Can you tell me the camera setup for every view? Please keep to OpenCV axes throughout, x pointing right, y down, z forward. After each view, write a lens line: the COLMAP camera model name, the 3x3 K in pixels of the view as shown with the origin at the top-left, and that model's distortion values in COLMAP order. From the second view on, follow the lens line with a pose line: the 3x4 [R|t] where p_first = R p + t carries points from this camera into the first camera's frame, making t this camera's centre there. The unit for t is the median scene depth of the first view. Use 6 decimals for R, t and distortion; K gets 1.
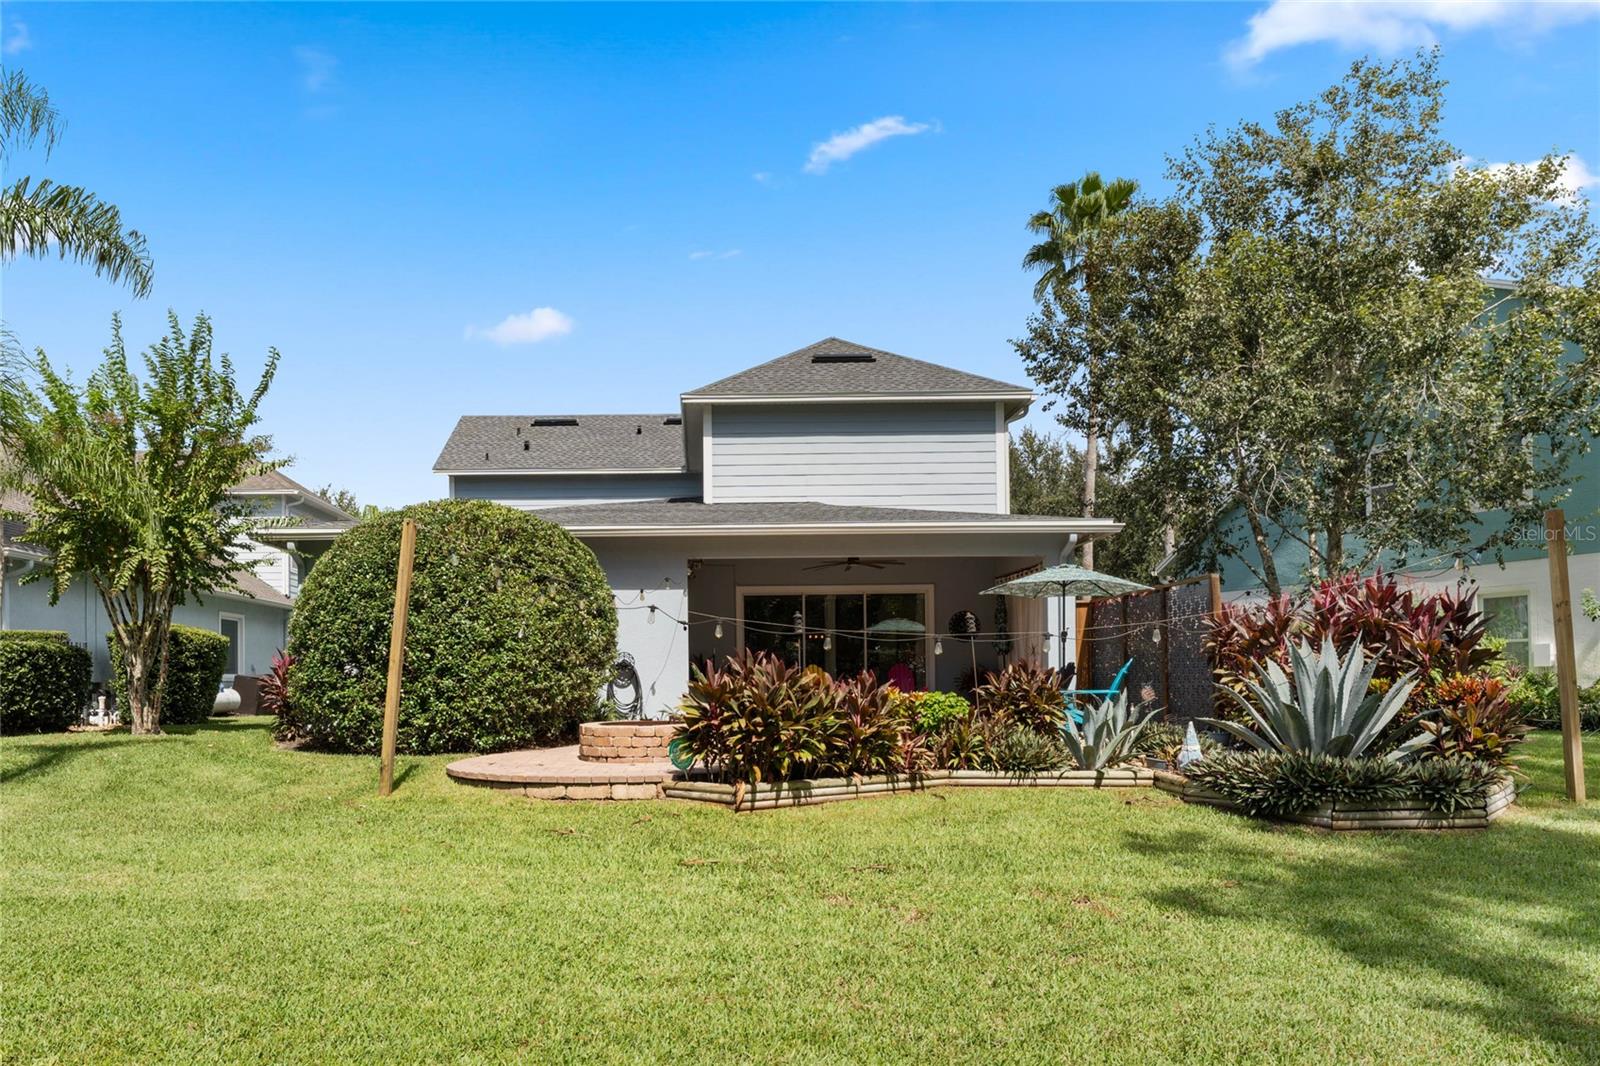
lens RADIAL K [[863.9, 0, 800.4], [0, 863.9, 560.1], [0, 0, 1]] dist [-0.000518, -0.000614]
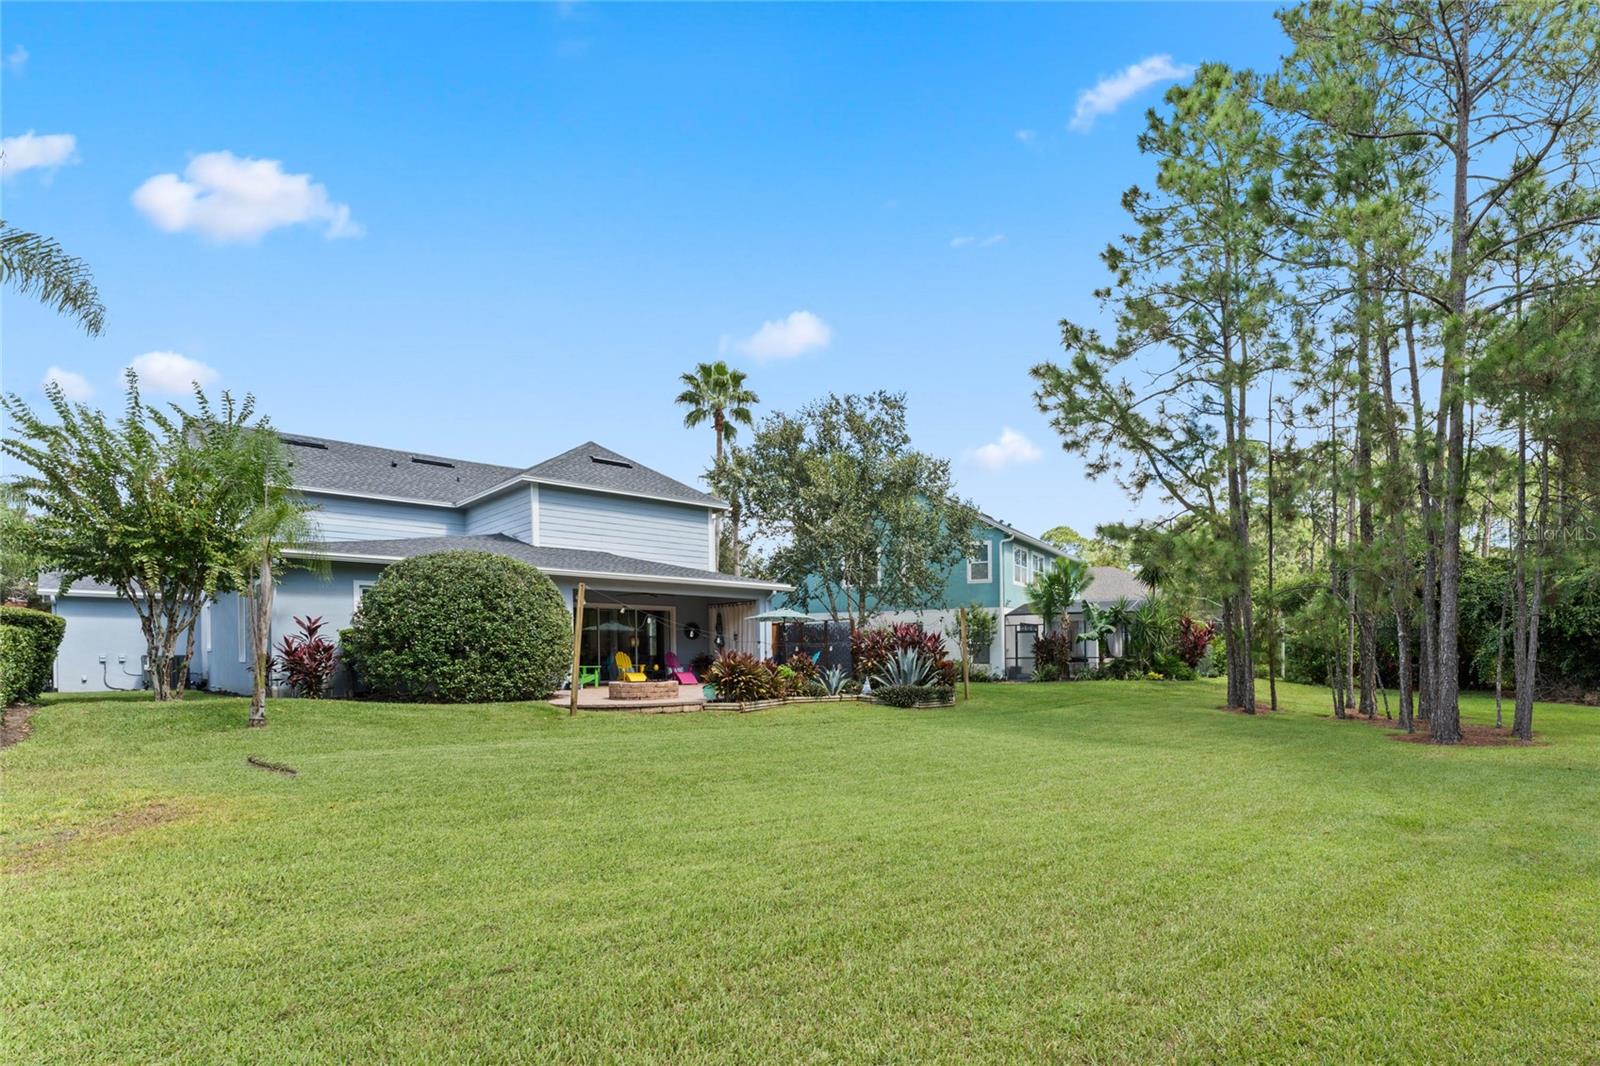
lens RADIAL K [[647.3, 0, 794.4], [0, 647.3, 538.5], [0, 0, 1]] dist [0.000344, 0.000213]
pose [[0.829481, 0.107644, 0.548065, -0.391522], [-0.082694, 0.994107, -0.070095, -0.039531], [-0.552380, 0.012821, 0.833494, -0.264541]]
